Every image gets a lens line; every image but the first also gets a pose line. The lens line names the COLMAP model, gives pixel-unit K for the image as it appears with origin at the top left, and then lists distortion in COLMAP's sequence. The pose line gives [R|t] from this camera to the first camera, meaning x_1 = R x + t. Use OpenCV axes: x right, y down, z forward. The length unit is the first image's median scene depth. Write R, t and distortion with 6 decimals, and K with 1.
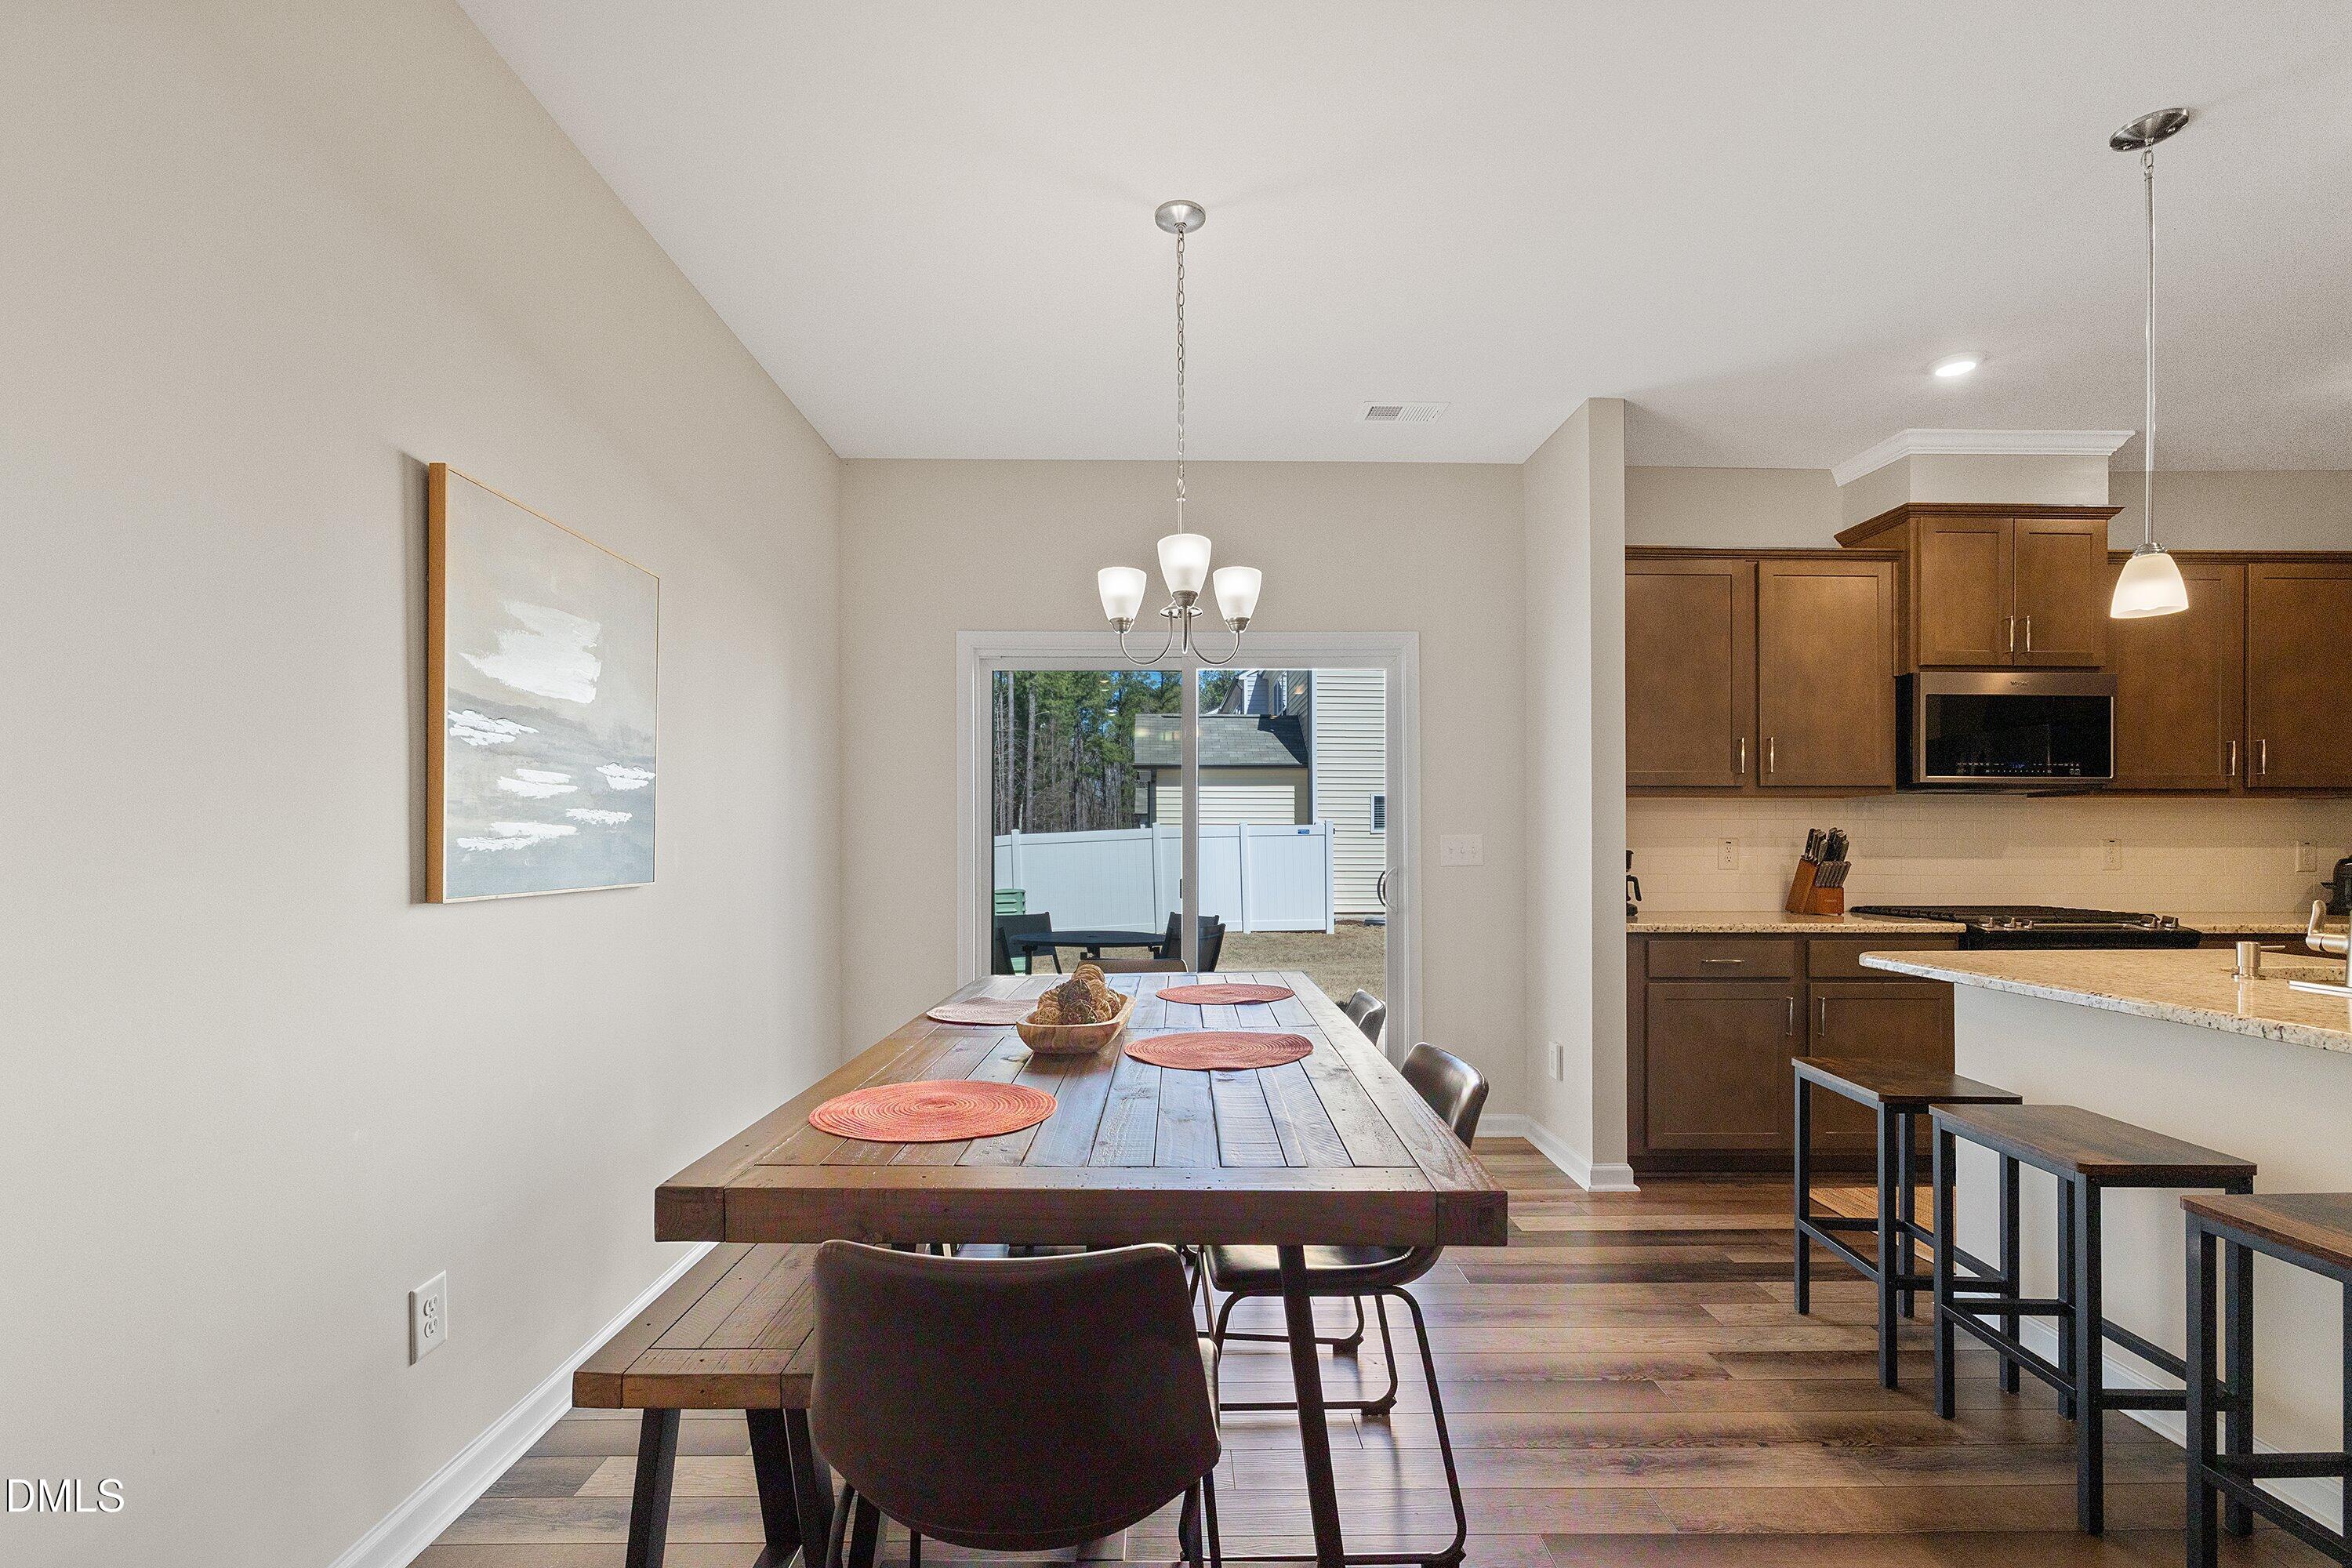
lens RADIAL K [[1022.0, 0, 1169.6], [0, 1022.0, 844.8], [0, 0, 1]] dist [-0.006553, 0.002655]
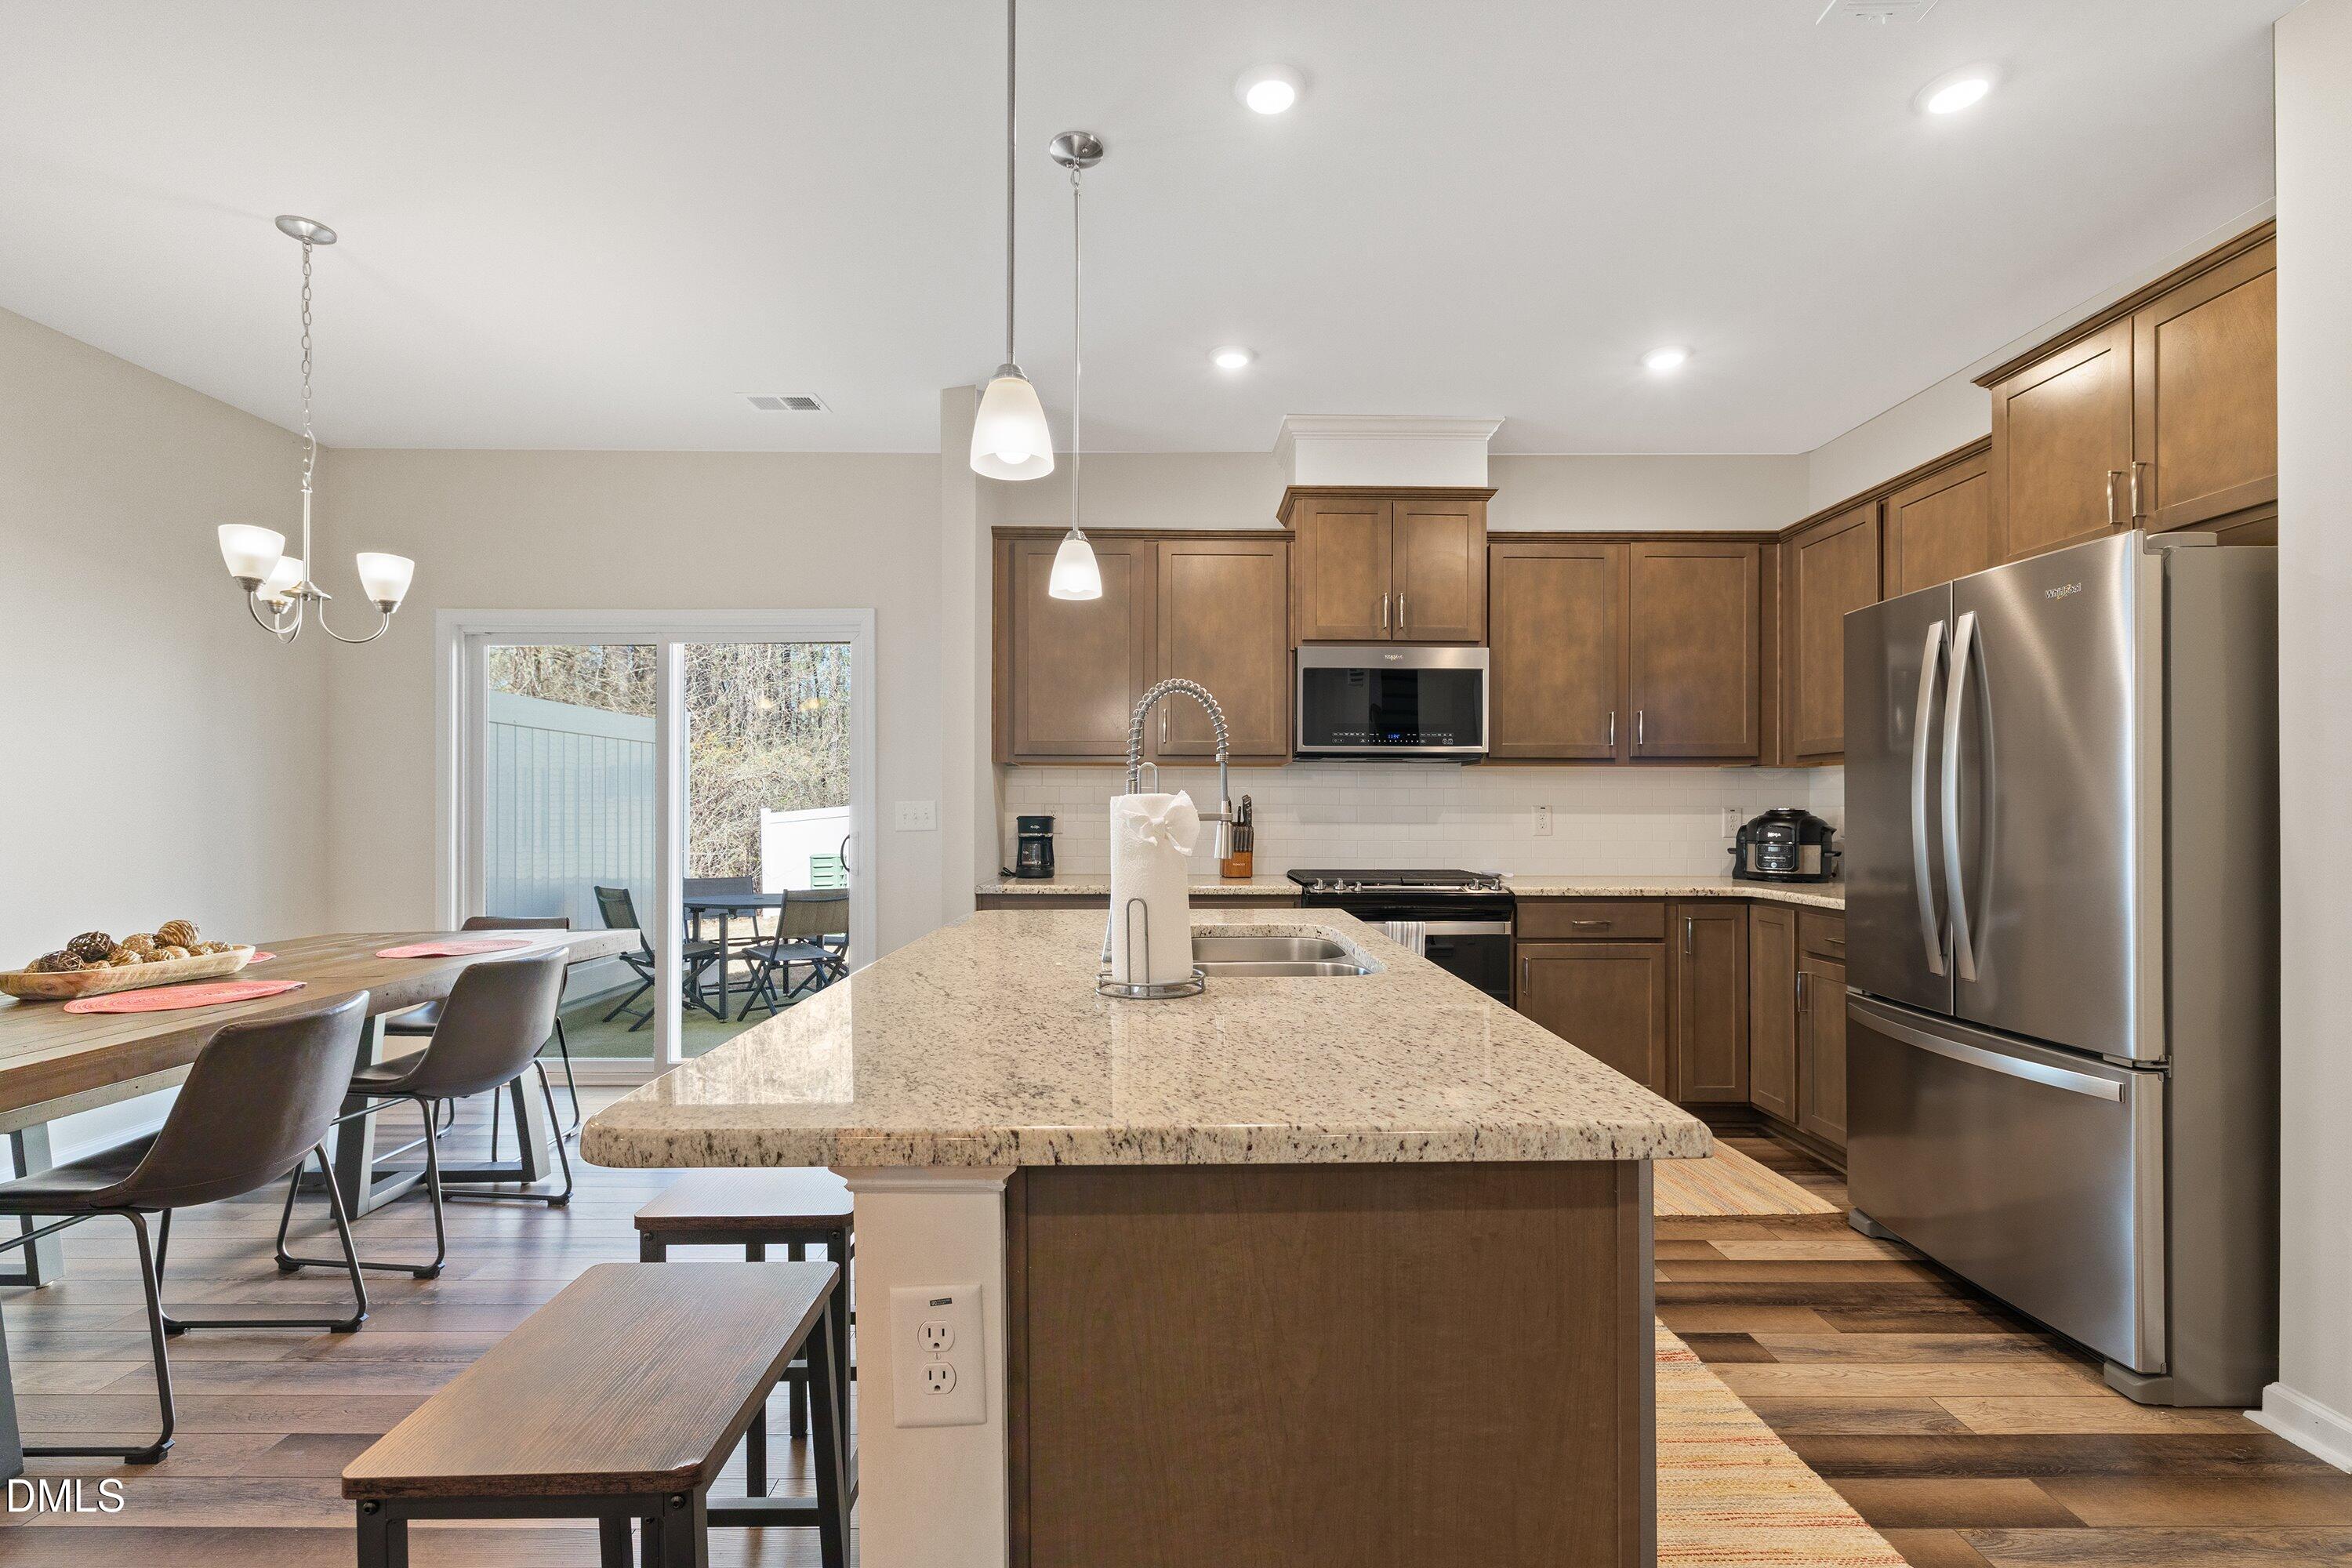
lens RADIAL K [[1022.0, 0, 1169.6], [0, 1022.0, 802.5], [0, 0, 1]] dist [-0.006553, 0.002655]
pose [[0.999907, 0.001802, -0.013537, 0.622908], [-0.001932, 0.999952, -0.009583, 0.001349], [0.013519, 0.009608, 0.999862, -0.048951]]
